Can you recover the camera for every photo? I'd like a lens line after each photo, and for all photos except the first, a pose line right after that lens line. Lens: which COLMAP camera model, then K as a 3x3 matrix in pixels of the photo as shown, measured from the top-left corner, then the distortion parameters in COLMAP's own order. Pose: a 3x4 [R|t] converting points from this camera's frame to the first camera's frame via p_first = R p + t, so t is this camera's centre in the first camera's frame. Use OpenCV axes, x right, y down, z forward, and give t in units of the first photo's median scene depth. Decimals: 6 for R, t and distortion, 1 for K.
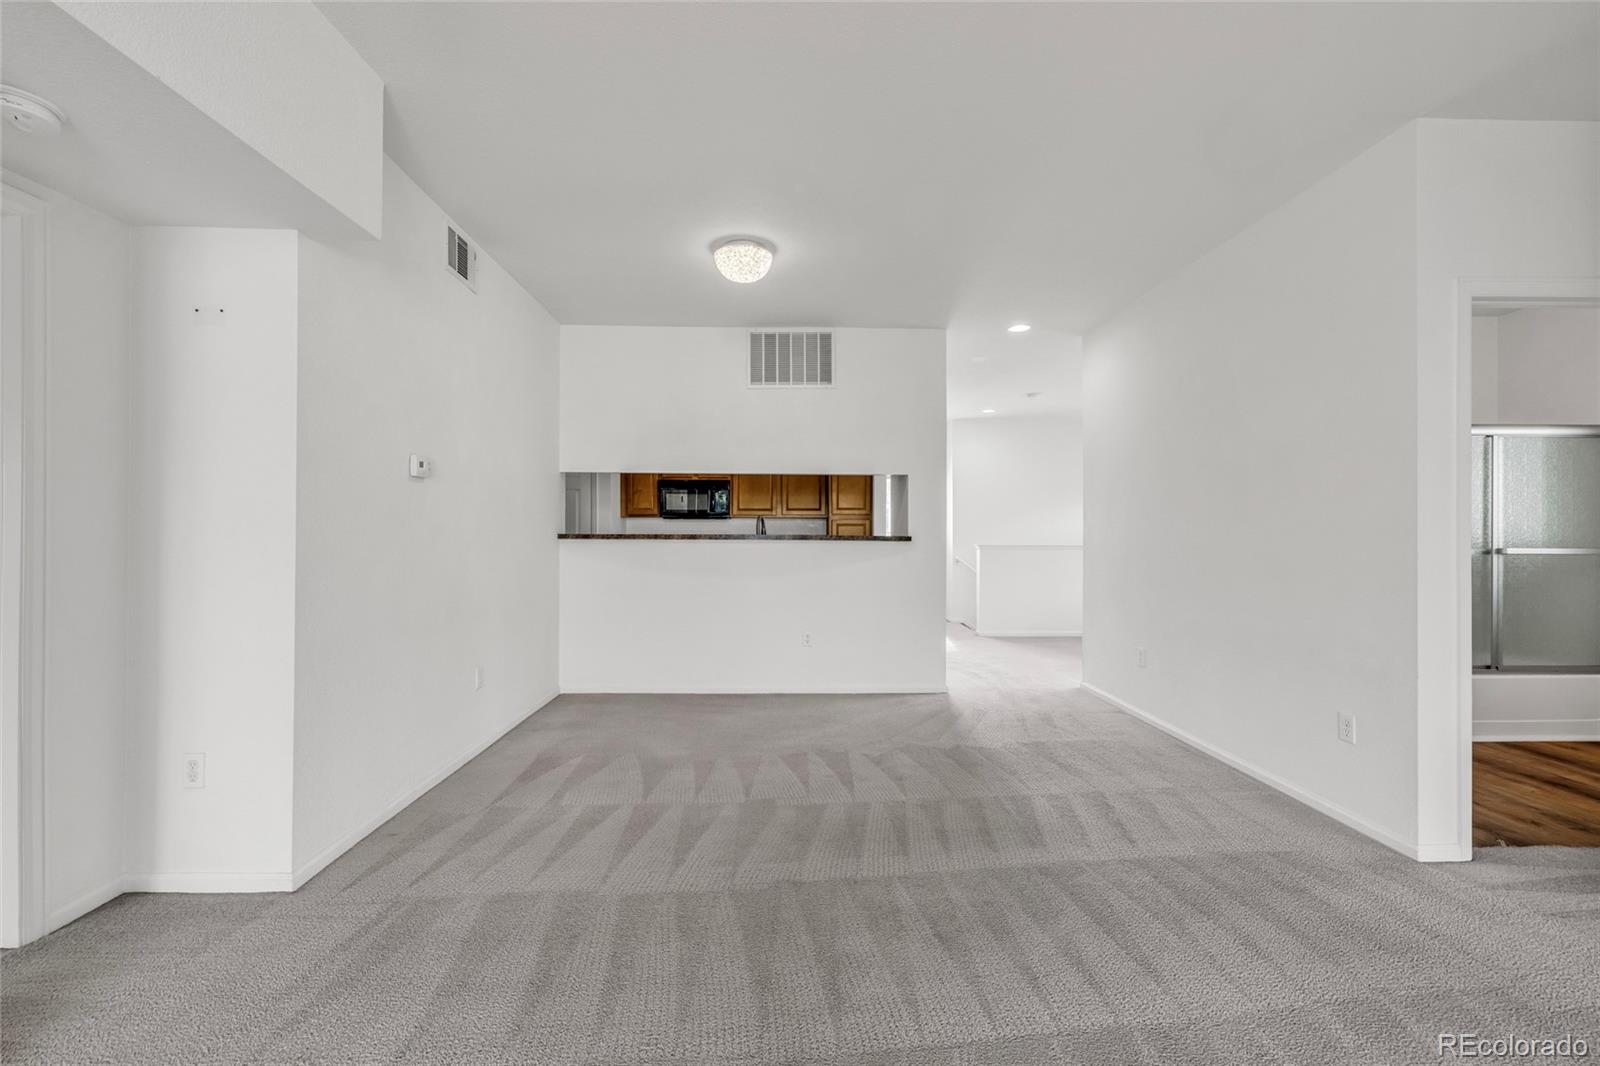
lens RADIAL K [[693.5, 0, 797.7], [0, 693.5, 536.4], [0, 0, 1]] dist [0.001309, 0.000597]
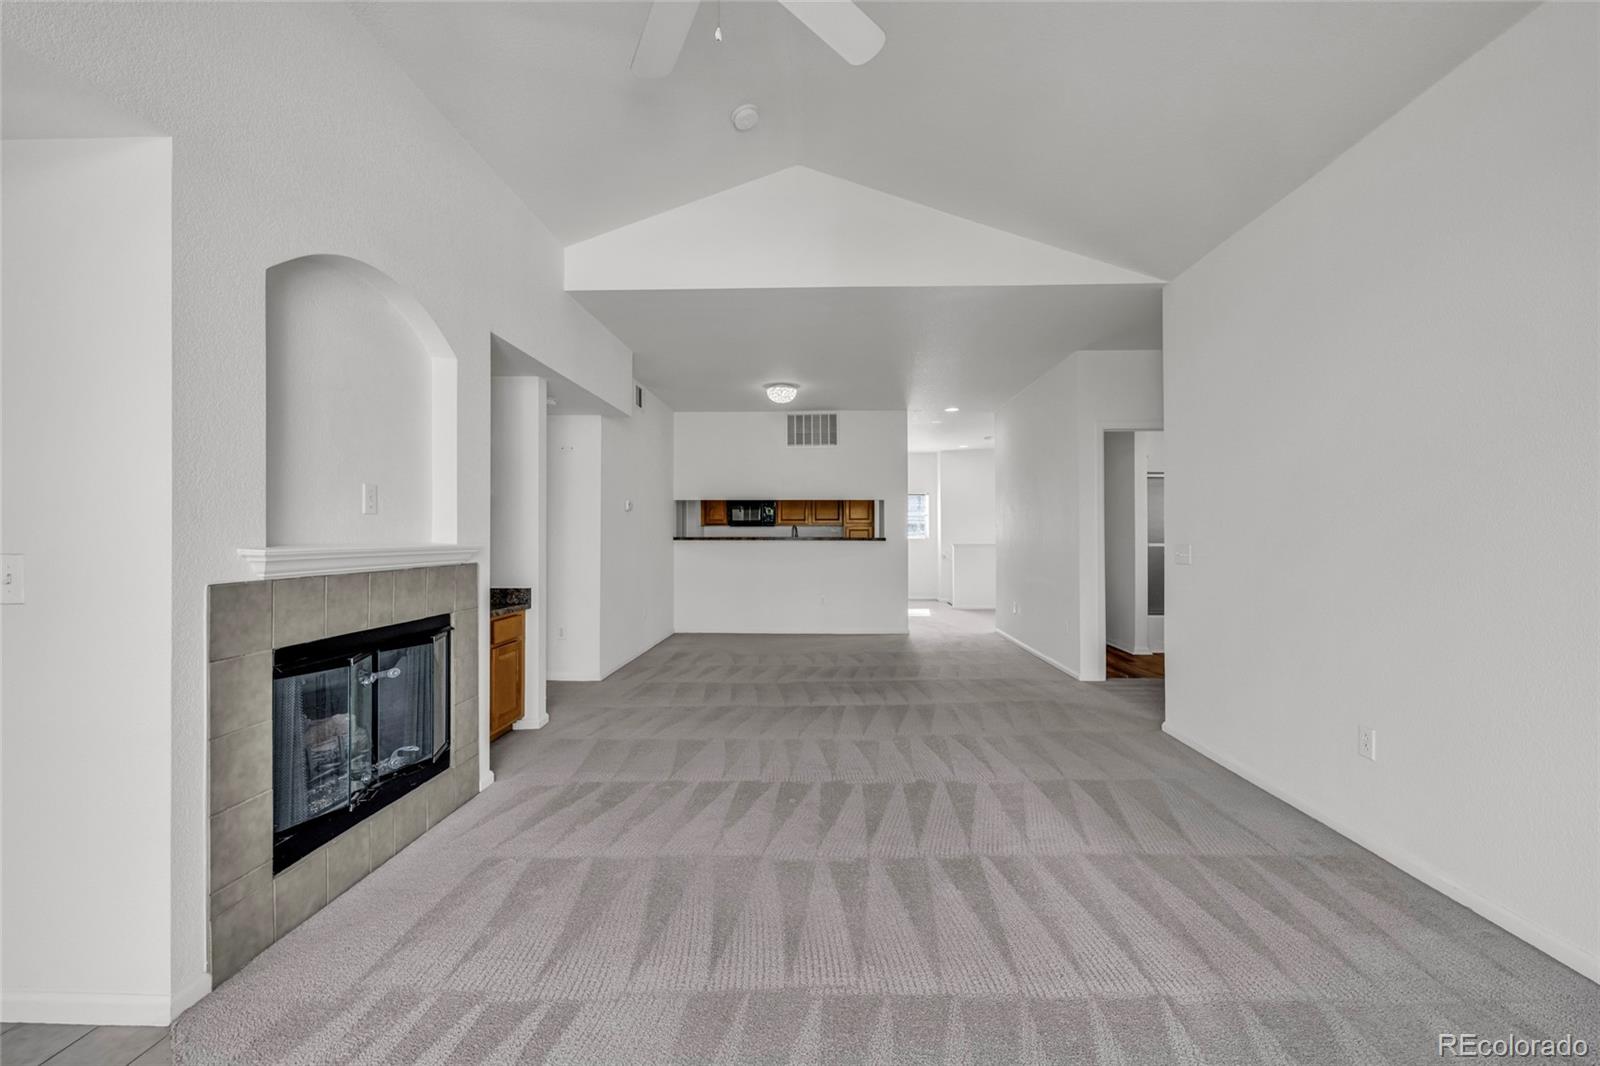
lens RADIAL K [[693.5, 0, 797.7], [0, 693.5, 536.4], [0, 0, 1]] dist [0.001309, 0.000597]
pose [[0.997759, -0.004050, -0.066780, 0.065074], [0.003809, 0.999986, -0.003729, 0.002004], [0.066795, 0.003466, 0.997761, -0.639631]]
